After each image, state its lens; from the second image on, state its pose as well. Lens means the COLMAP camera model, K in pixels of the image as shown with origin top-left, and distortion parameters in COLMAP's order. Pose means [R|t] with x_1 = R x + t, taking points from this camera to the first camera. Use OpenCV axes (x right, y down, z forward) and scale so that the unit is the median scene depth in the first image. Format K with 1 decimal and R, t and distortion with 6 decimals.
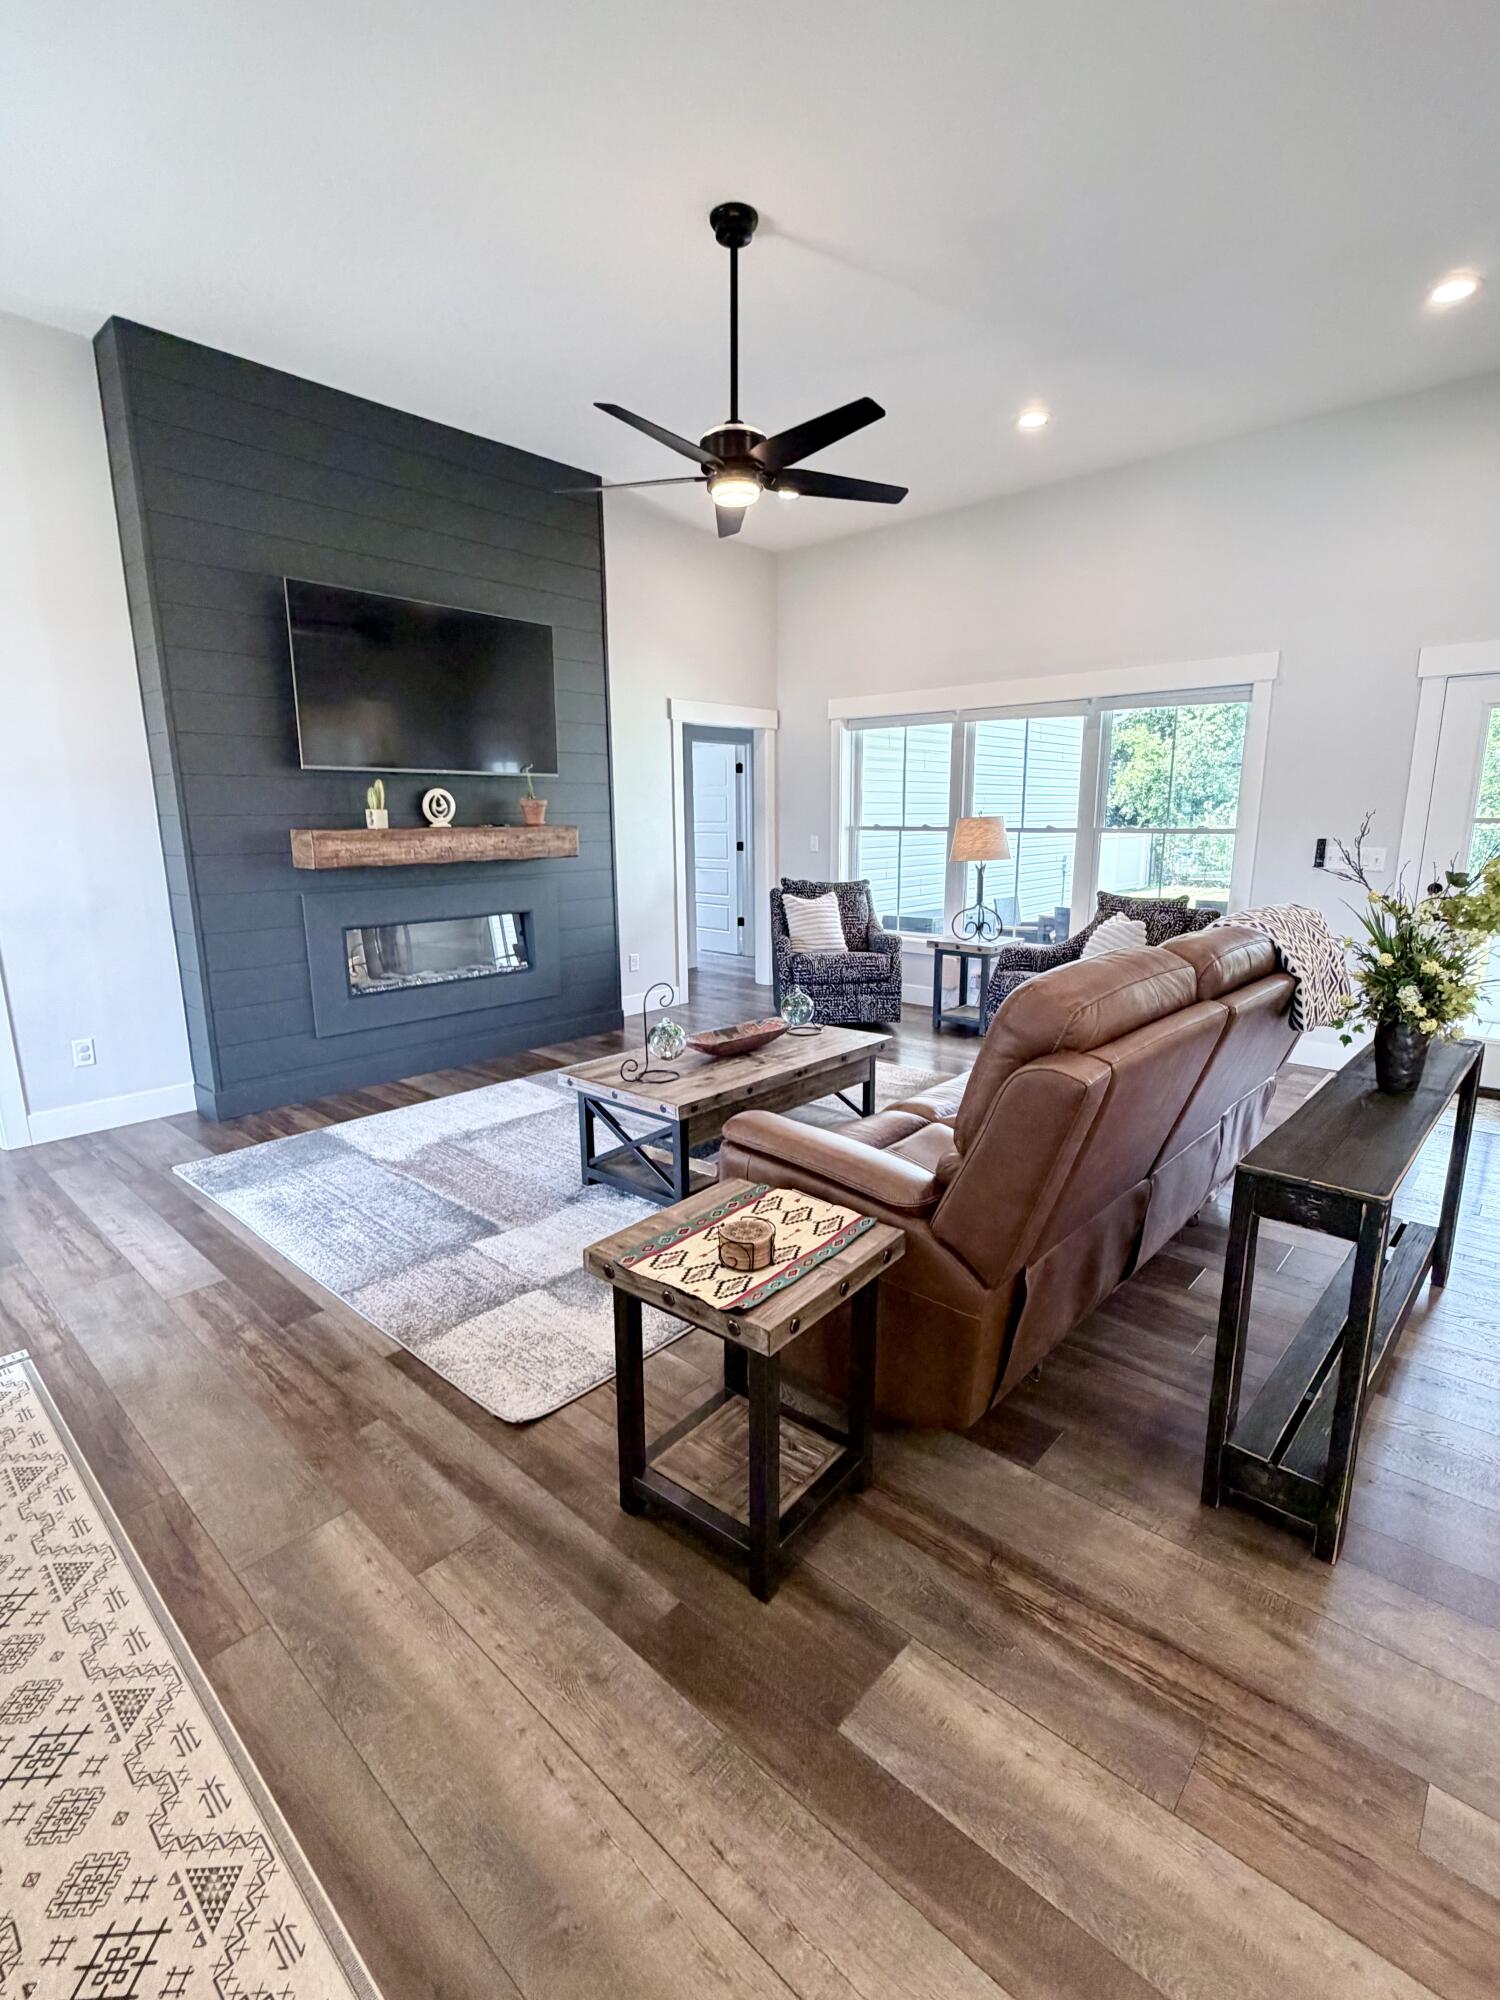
lens RADIAL K [[922.8, 0, 752.8], [0, 922.8, 1002.4], [0, 0, 1]] dist [0.001562, -0.000176]
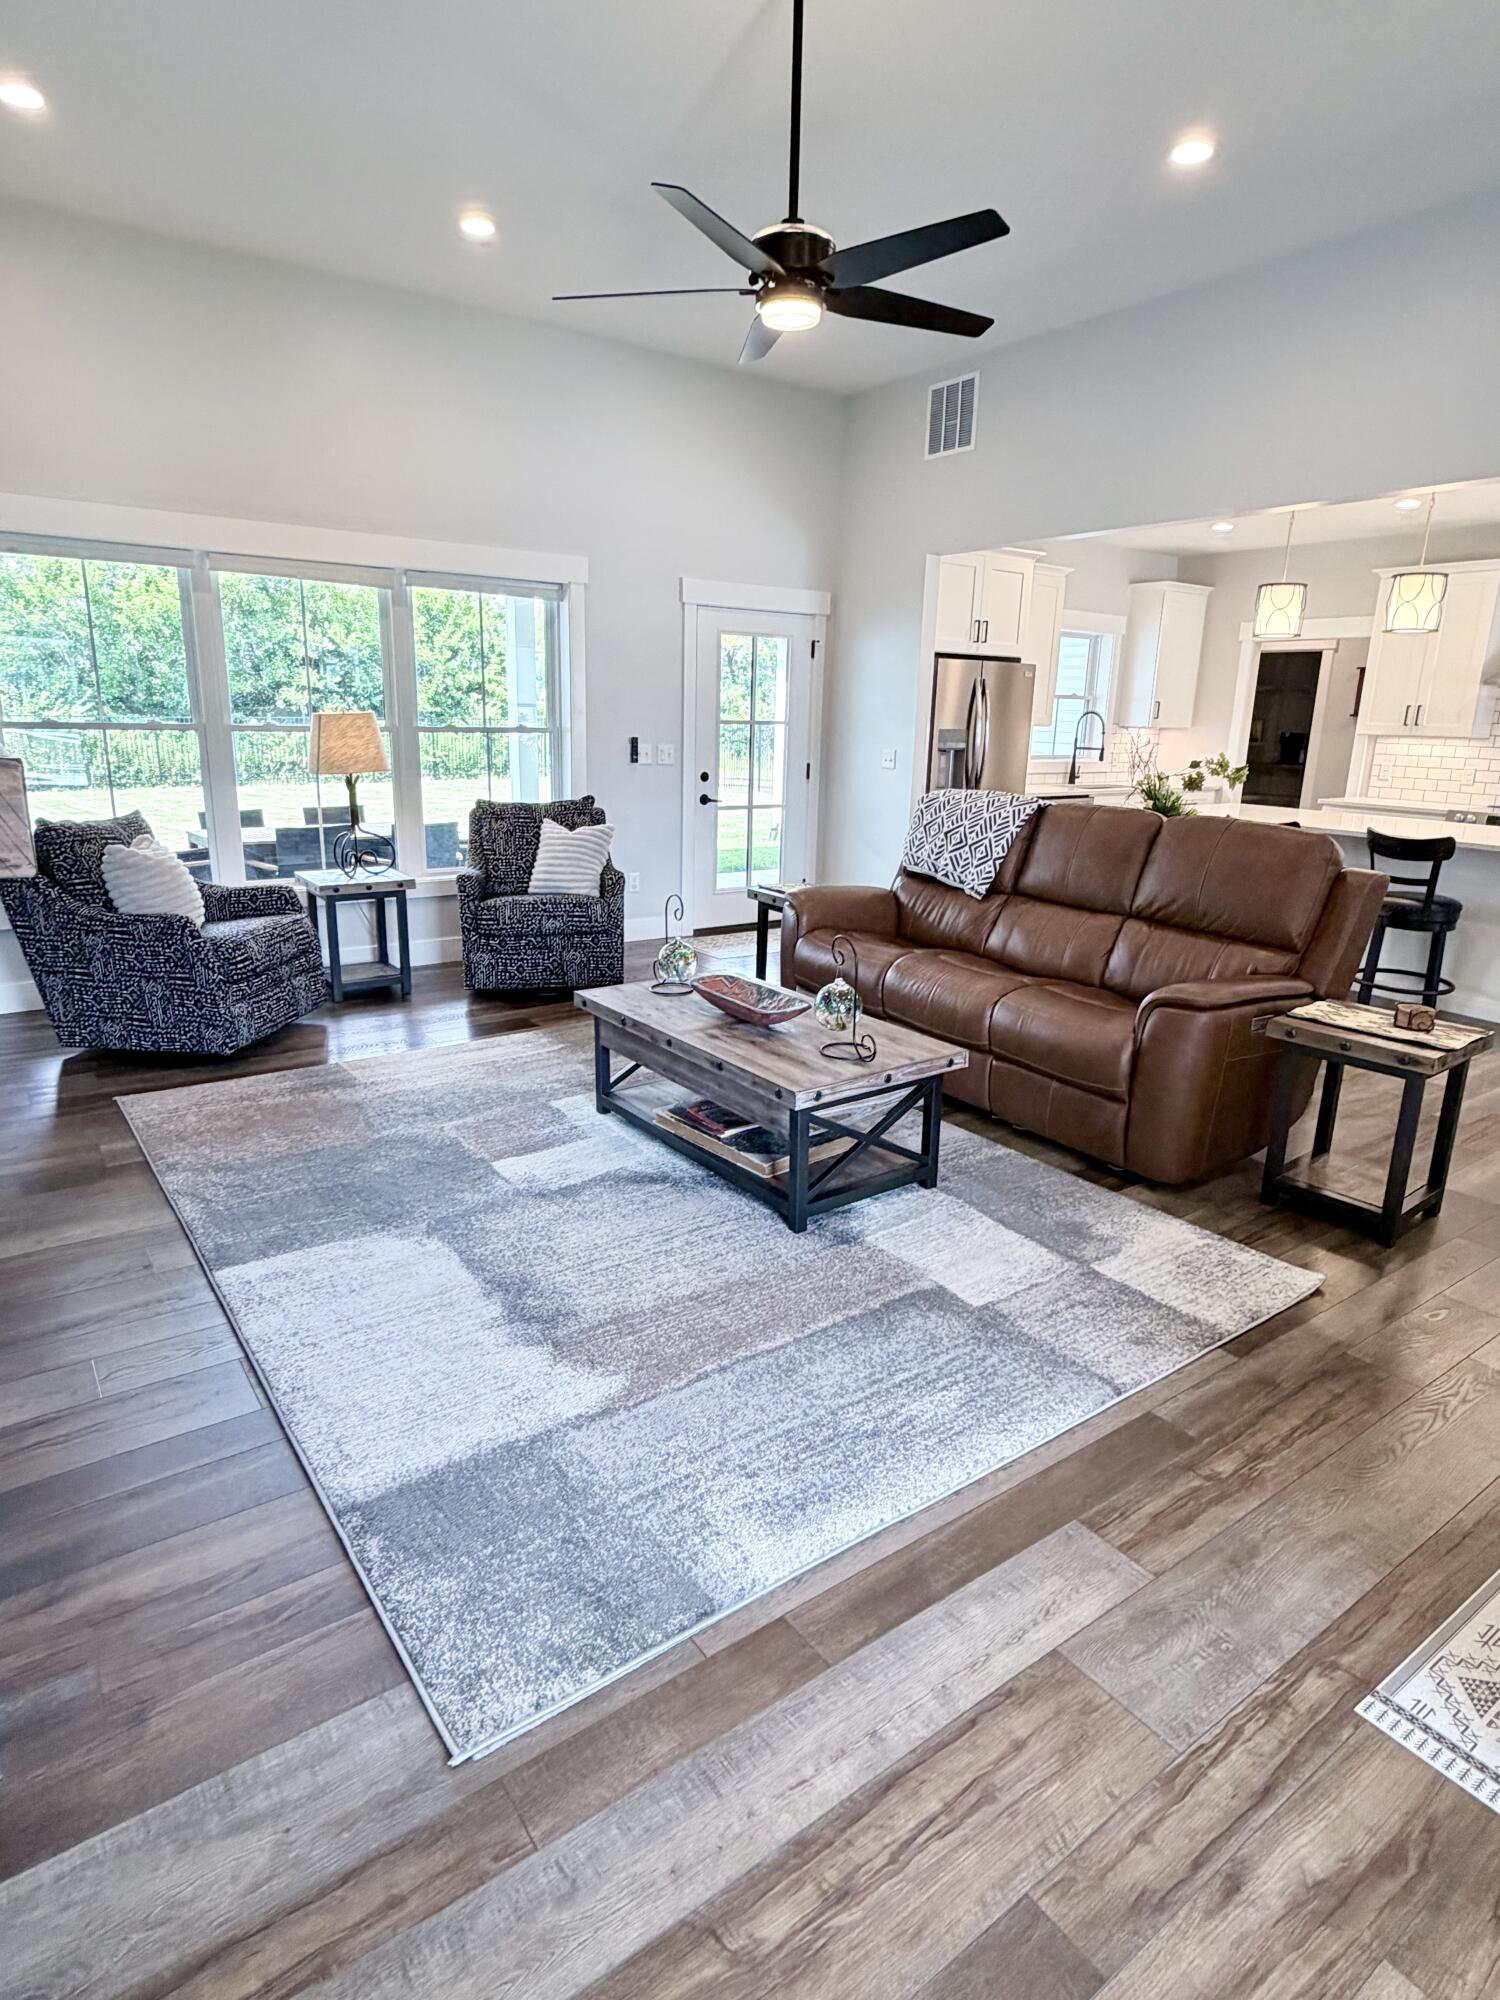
lens RADIAL K [[1118.8, 0, 752.6], [0, 1118.8, 996.7], [0, 0, 1]] dist [0.000935, 0.000444]
pose [[0.198505, -0.235803, 0.951311, -1.083832], [0.173866, 0.963704, 0.202595, -0.185599], [-0.964555, 0.125184, 0.232298, 0.880639]]
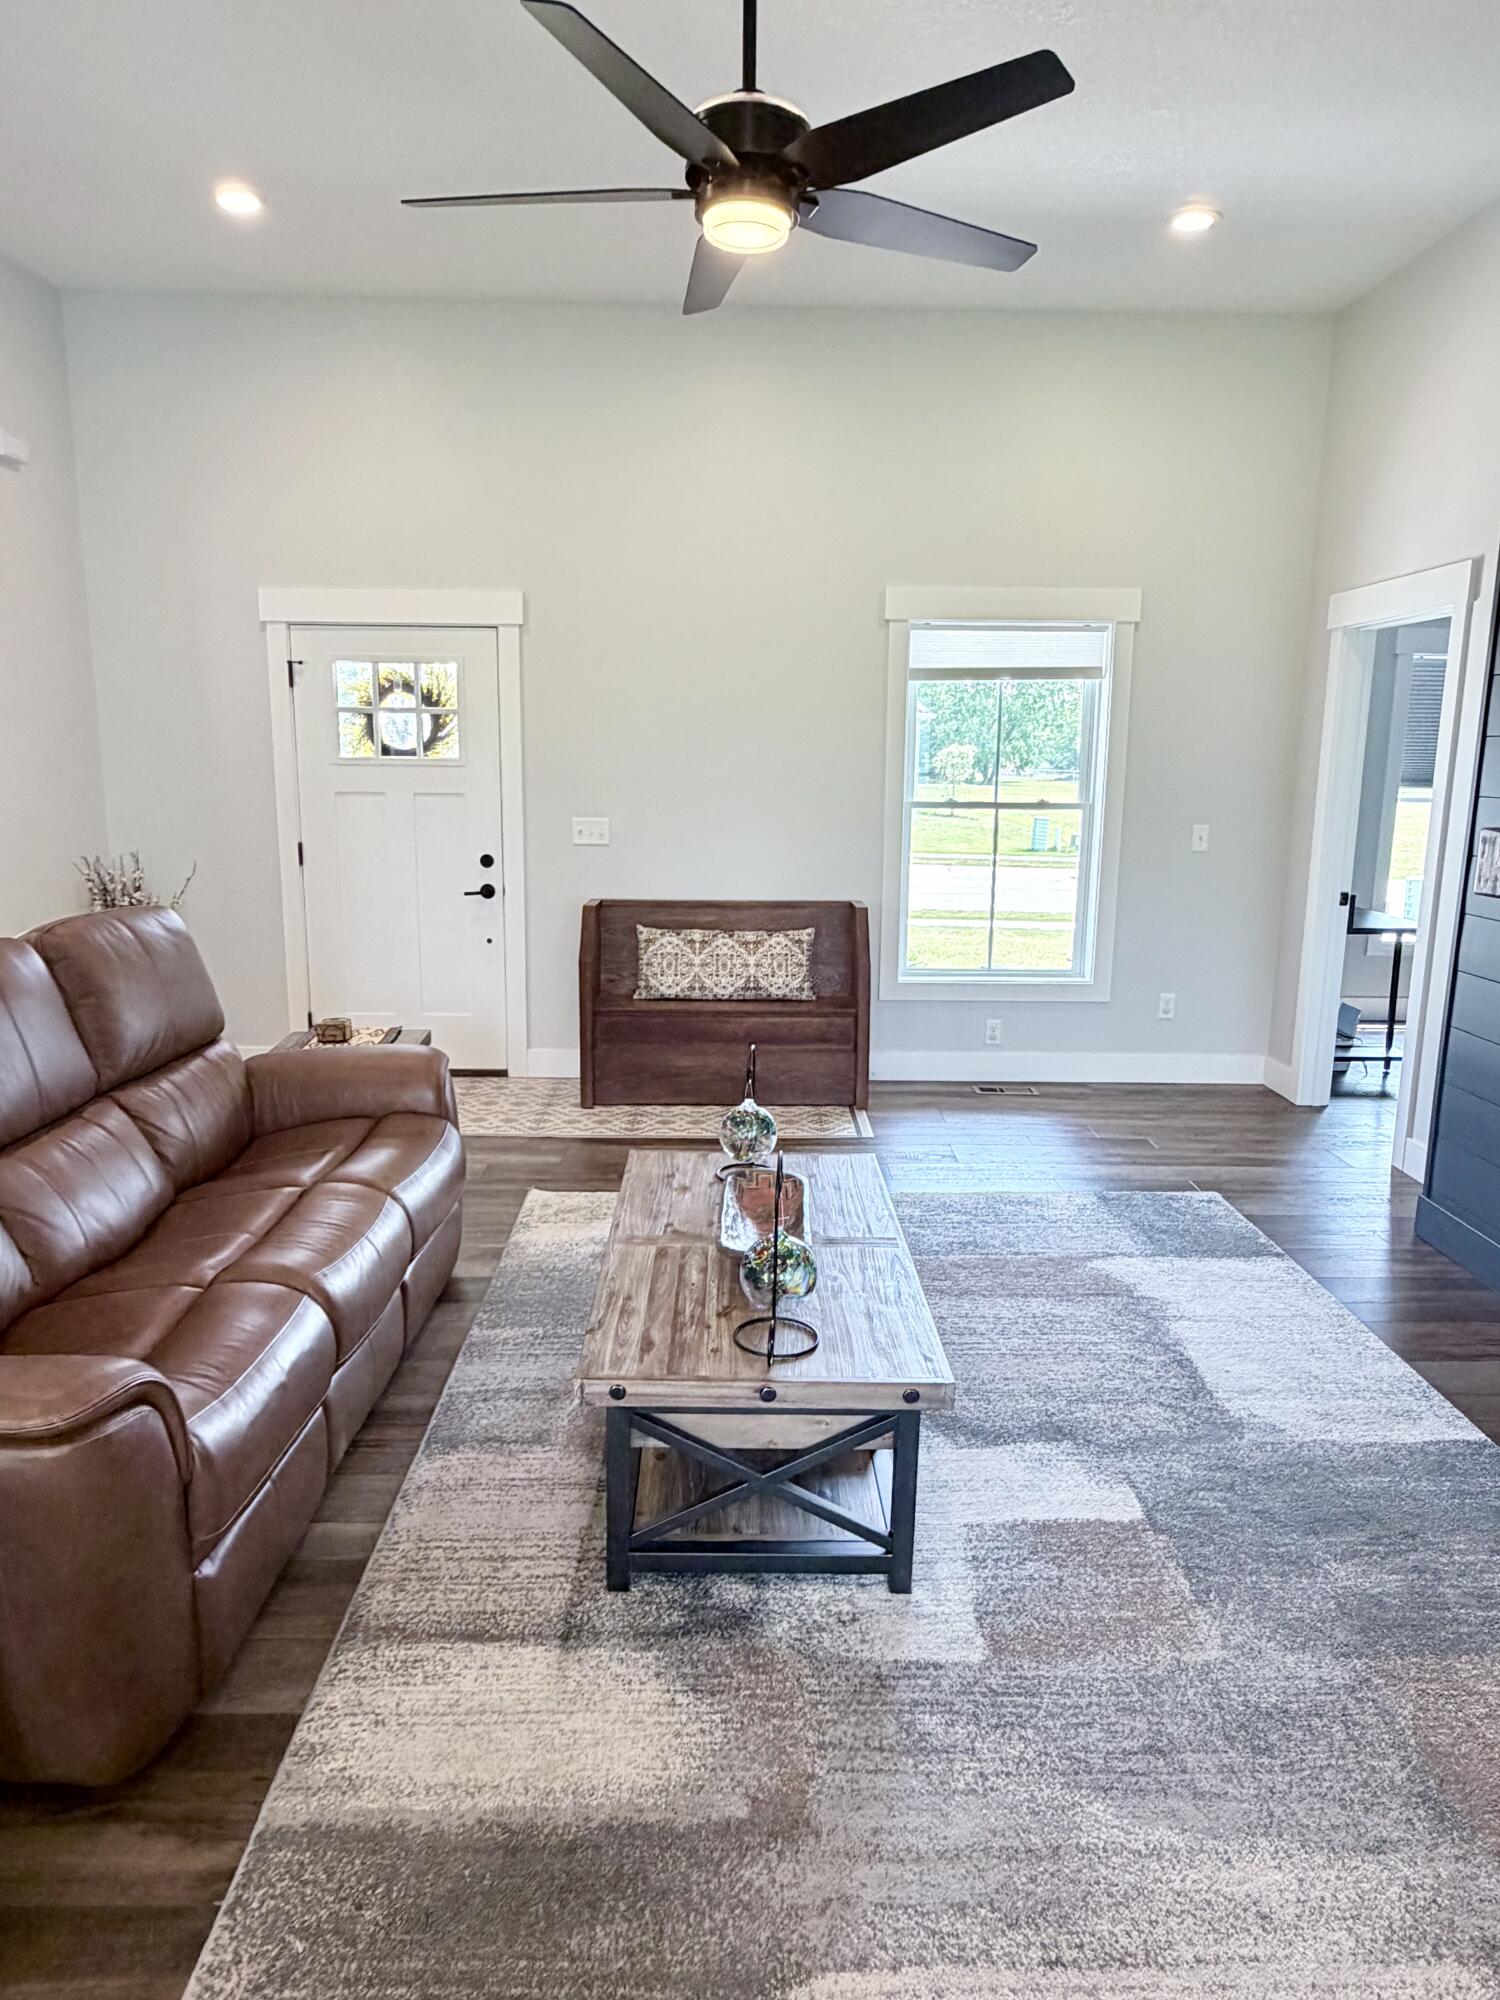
lens RADIAL K [[1248.9, 0, 751.8], [0, 1248.9, 997.0], [0, 0, 1]] dist [-0.001390, -0.000104]
pose [[-0.728874, 0.129983, -0.672196, 0.531986], [-0.144648, 0.930414, 0.336759, -0.377371], [0.669193, 0.342686, -0.659353, 1.642473]]
